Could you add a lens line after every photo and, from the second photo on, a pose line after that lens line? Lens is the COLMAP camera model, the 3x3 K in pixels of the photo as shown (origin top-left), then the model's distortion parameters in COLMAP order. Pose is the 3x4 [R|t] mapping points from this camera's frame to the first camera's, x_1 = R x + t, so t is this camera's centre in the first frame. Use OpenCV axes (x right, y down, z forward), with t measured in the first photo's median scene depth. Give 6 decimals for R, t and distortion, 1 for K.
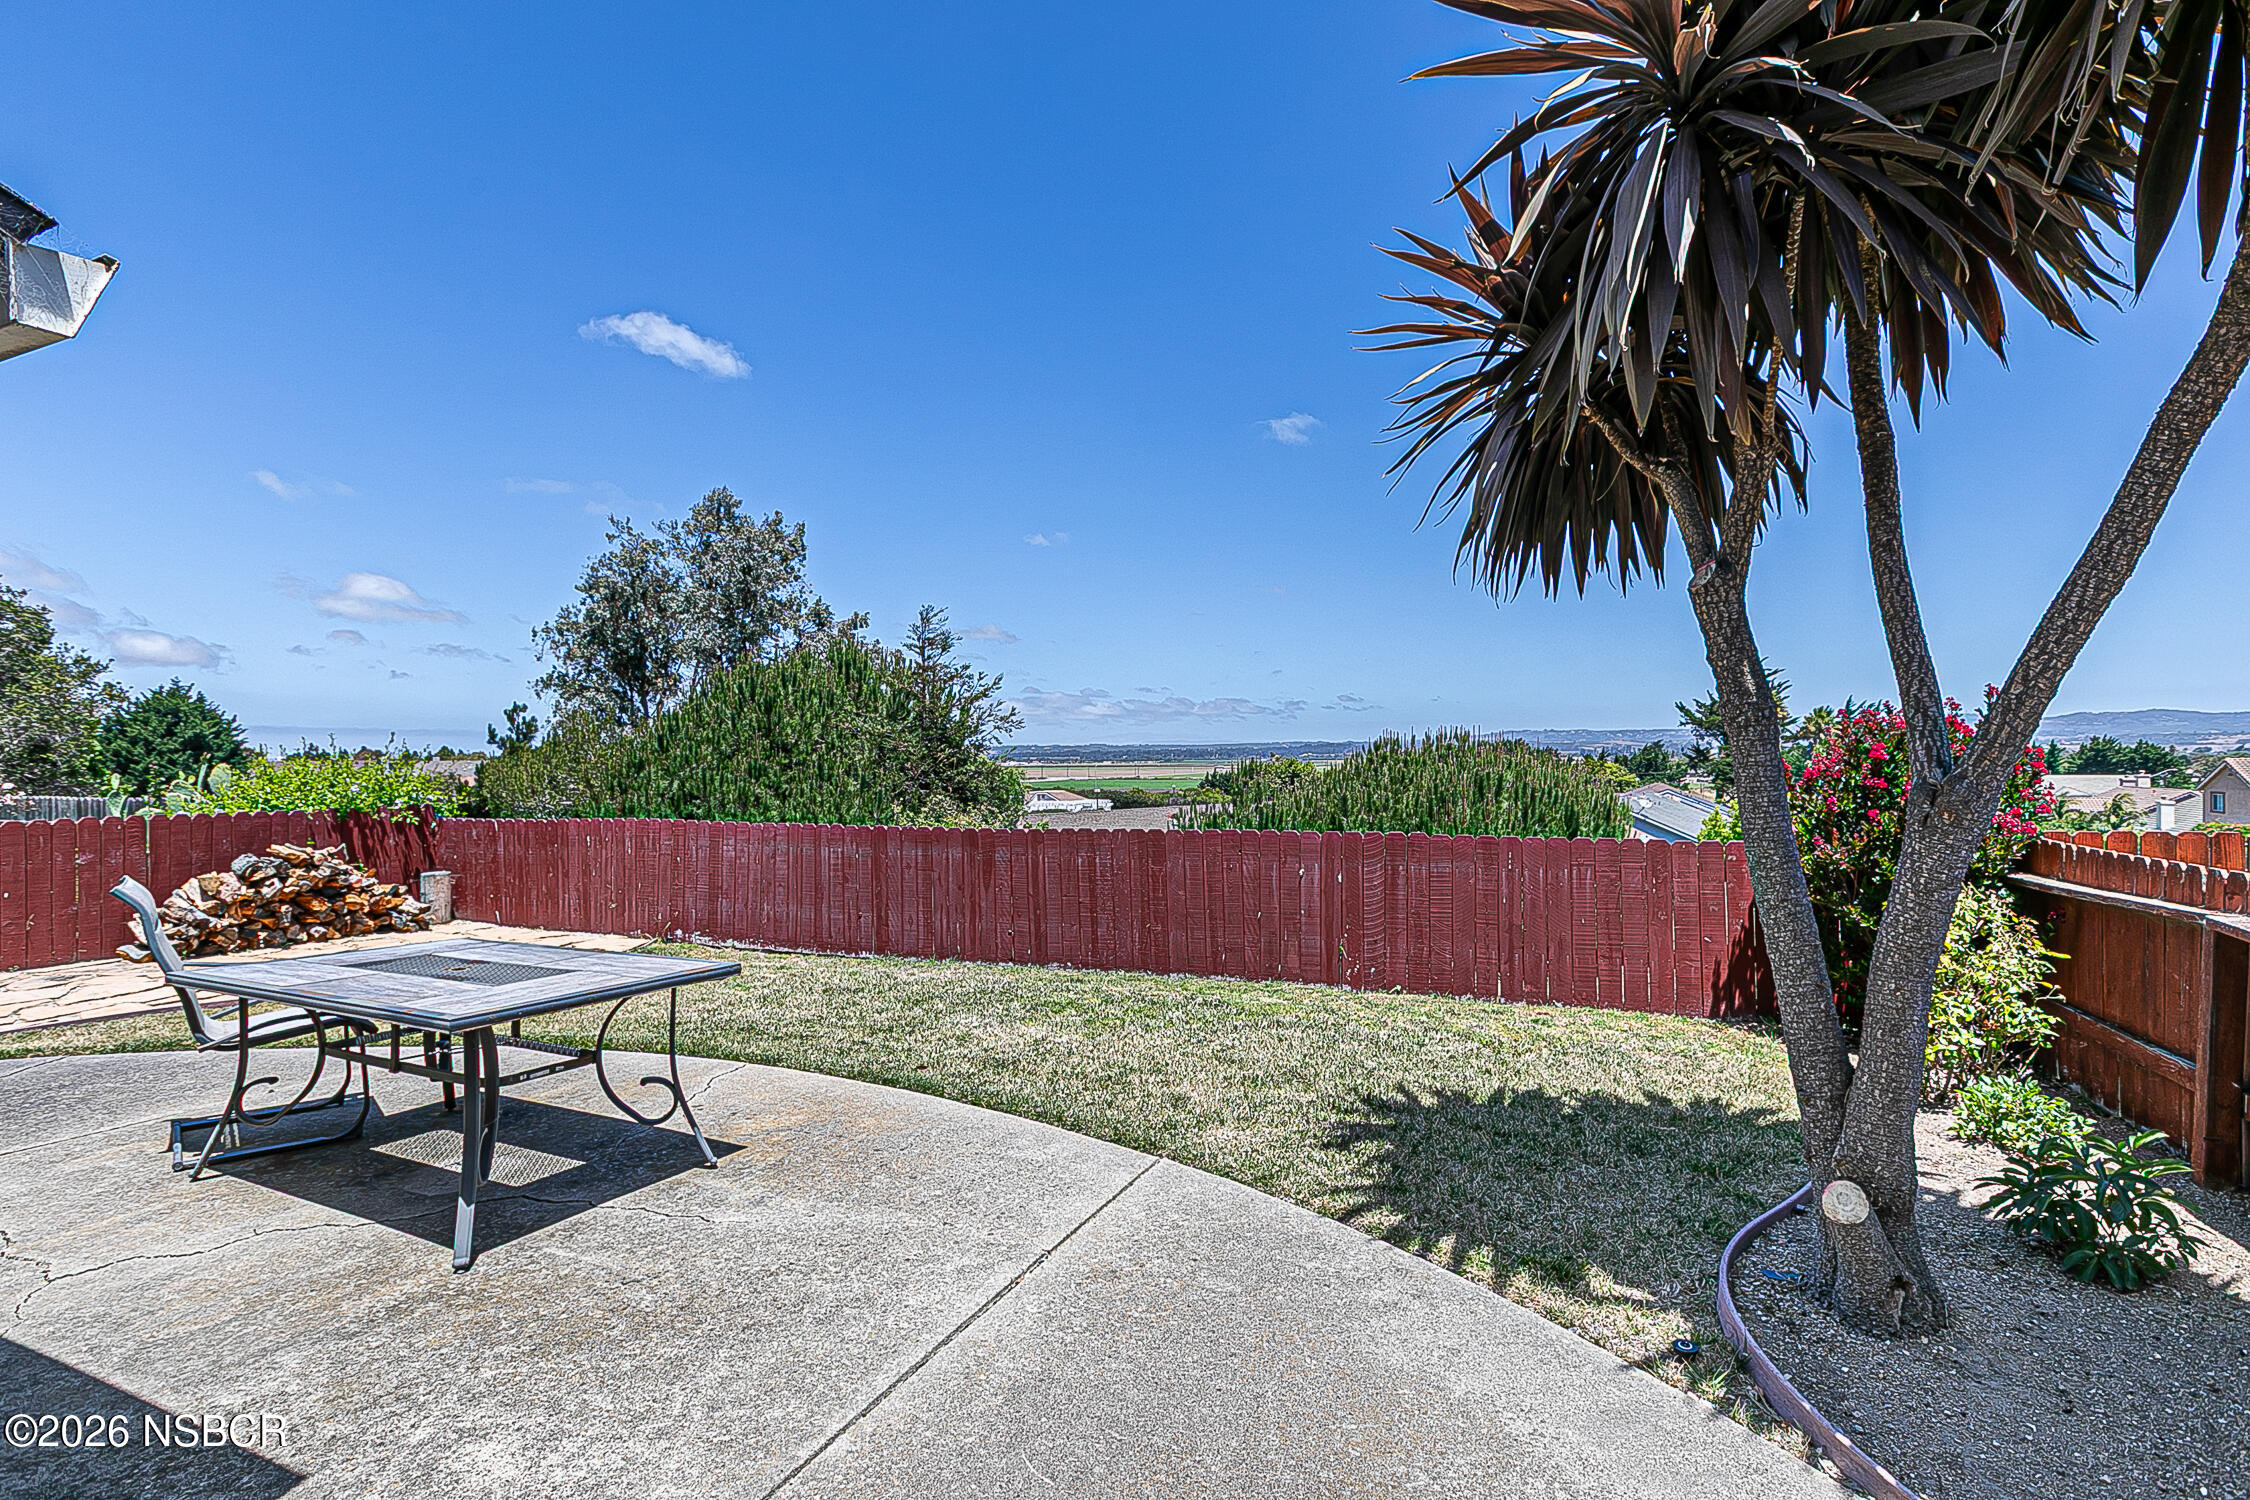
lens RADIAL K [[1030.4, 0, 1133.0], [0, 1030.4, 750.4], [0, 0, 1]] dist [0.000800, -0.004581]
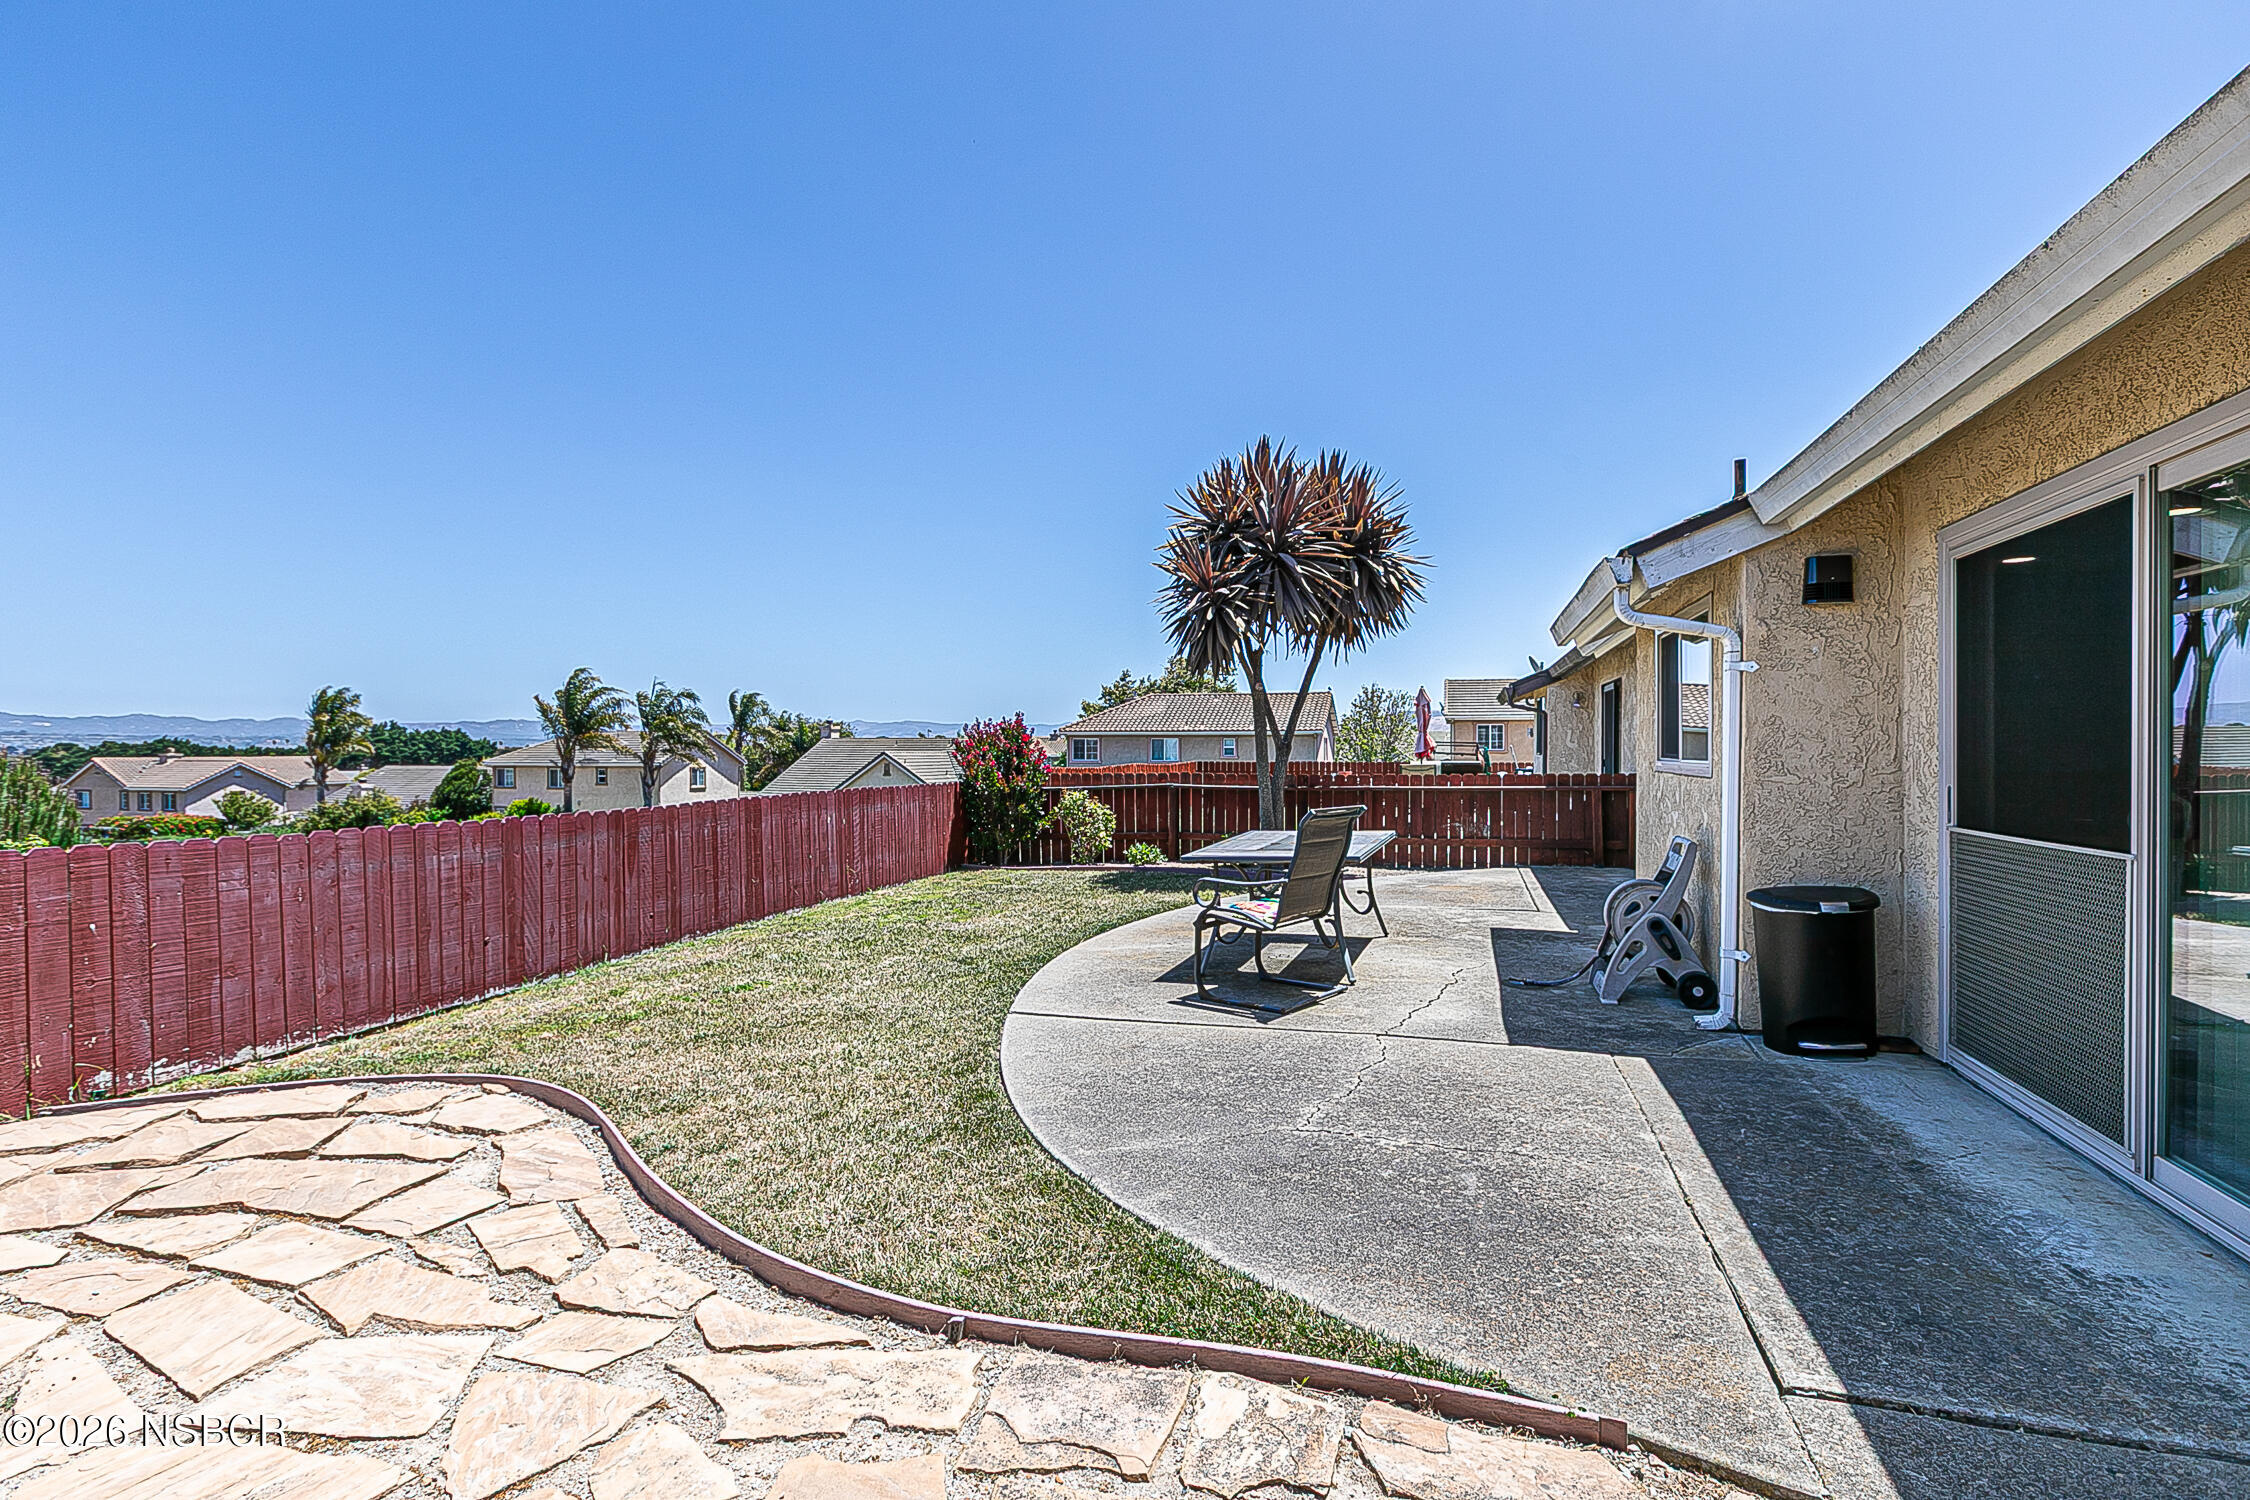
lens RADIAL K [[1030.4, 0, 1133.0], [0, 1030.4, 750.4], [0, 0, 1]] dist [0.000800, -0.004581]
pose [[-0.092682, -0.000061, 0.995696, -0.970471], [-0.014305, 0.999897, -0.001270, 0.017100], [-0.995593, -0.014361, -0.092673, 0.569617]]
